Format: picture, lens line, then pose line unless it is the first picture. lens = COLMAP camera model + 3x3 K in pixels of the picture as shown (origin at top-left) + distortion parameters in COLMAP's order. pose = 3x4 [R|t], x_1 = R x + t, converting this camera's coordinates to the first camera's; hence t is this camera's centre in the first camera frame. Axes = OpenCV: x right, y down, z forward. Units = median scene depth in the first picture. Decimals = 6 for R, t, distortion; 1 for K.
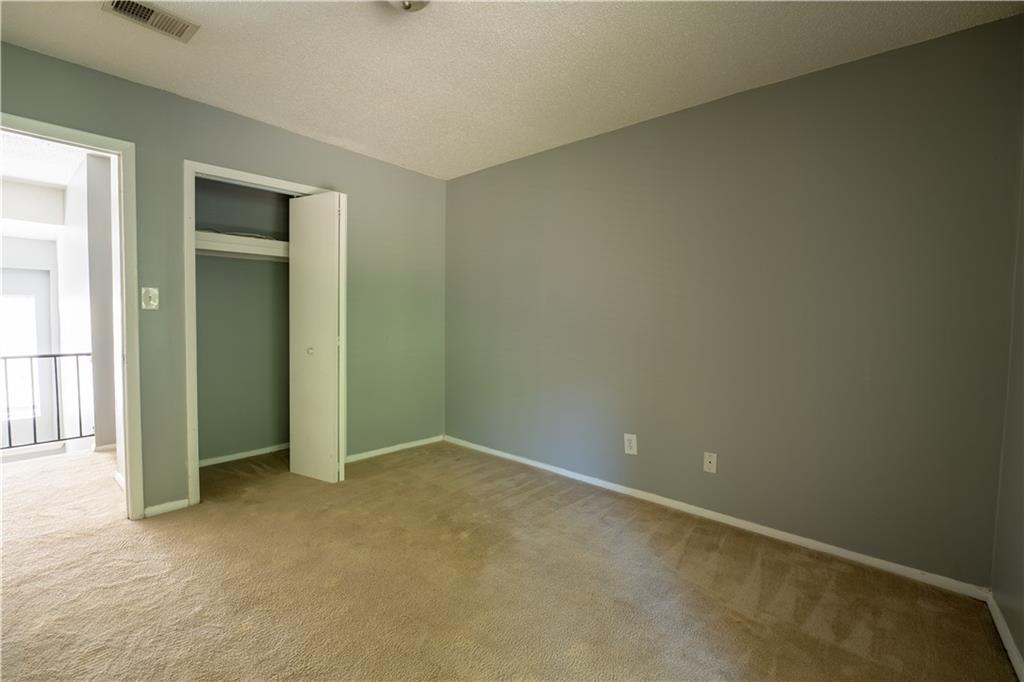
lens RADIAL K [[439.1, 0, 511.7], [0, 439.1, 337.2], [0, 0, 1]] dist [-0.026089, 0.005516]
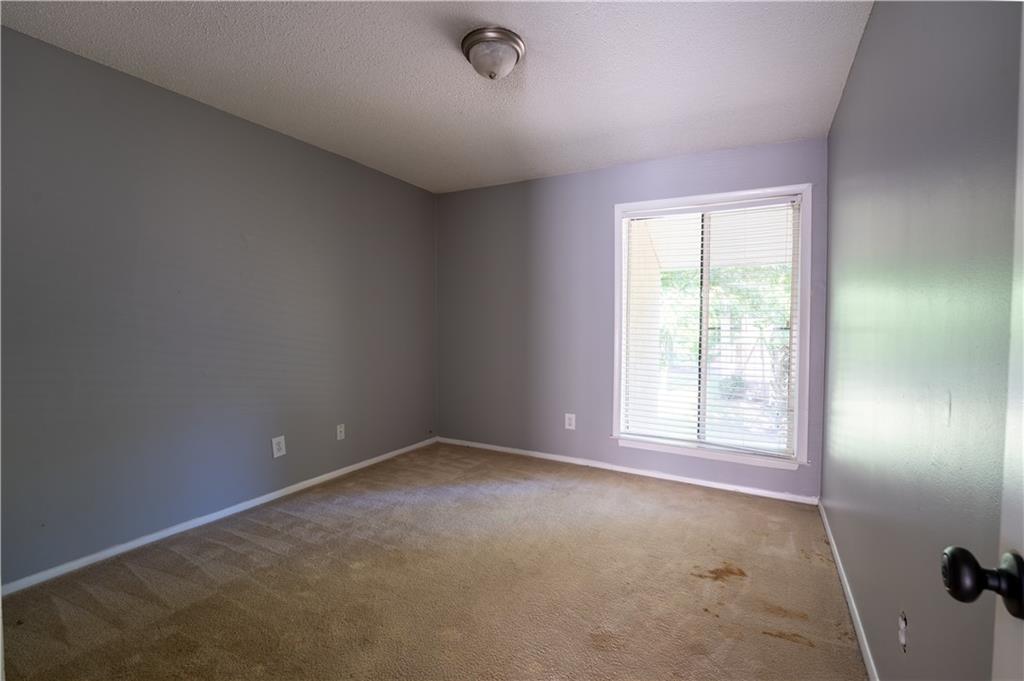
lens RADIAL K [[439.1, 0, 511.7], [0, 439.1, 336.7], [0, 0, 1]] dist [-0.026089, 0.005516]
pose [[-0.194382, -0.051012, 0.979599, -0.971946], [0.038222, 0.997495, 0.059528, -0.059274], [-0.980181, 0.049013, -0.191945, 0.783789]]
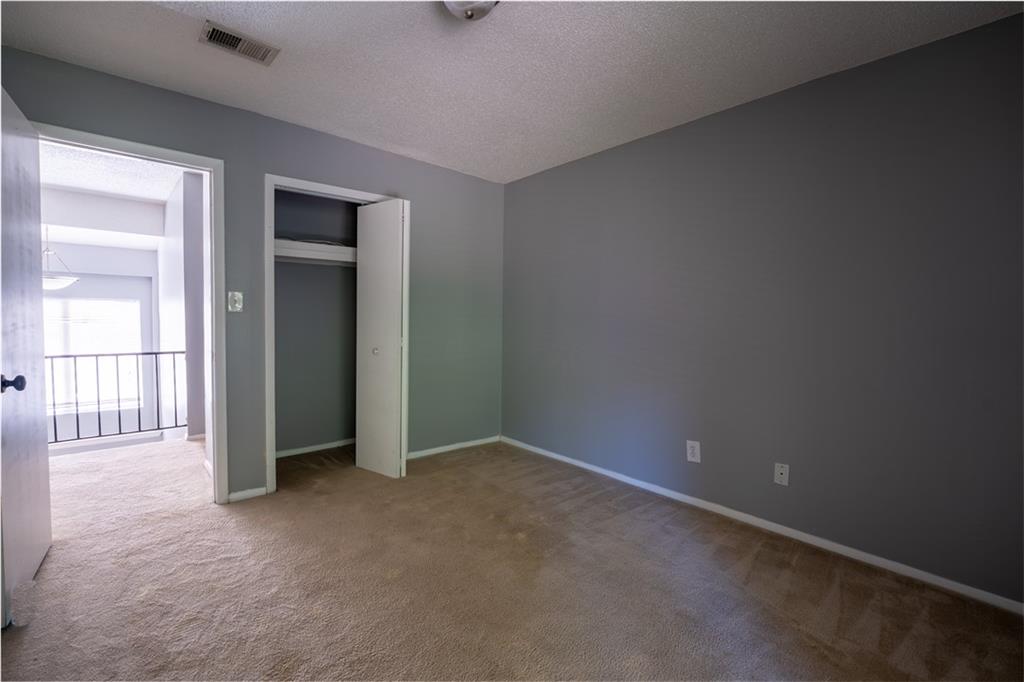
lens RADIAL K [[439.1, 0, 511.7], [0, 439.1, 337.2], [0, 0, 1]] dist [-0.026089, 0.005516]
pose [[0.992203, 0.005647, -0.124507, -0.007435], [-0.006185, 0.999973, -0.003931, -0.000050], [0.124482, 0.004670, 0.992211, -0.002063]]
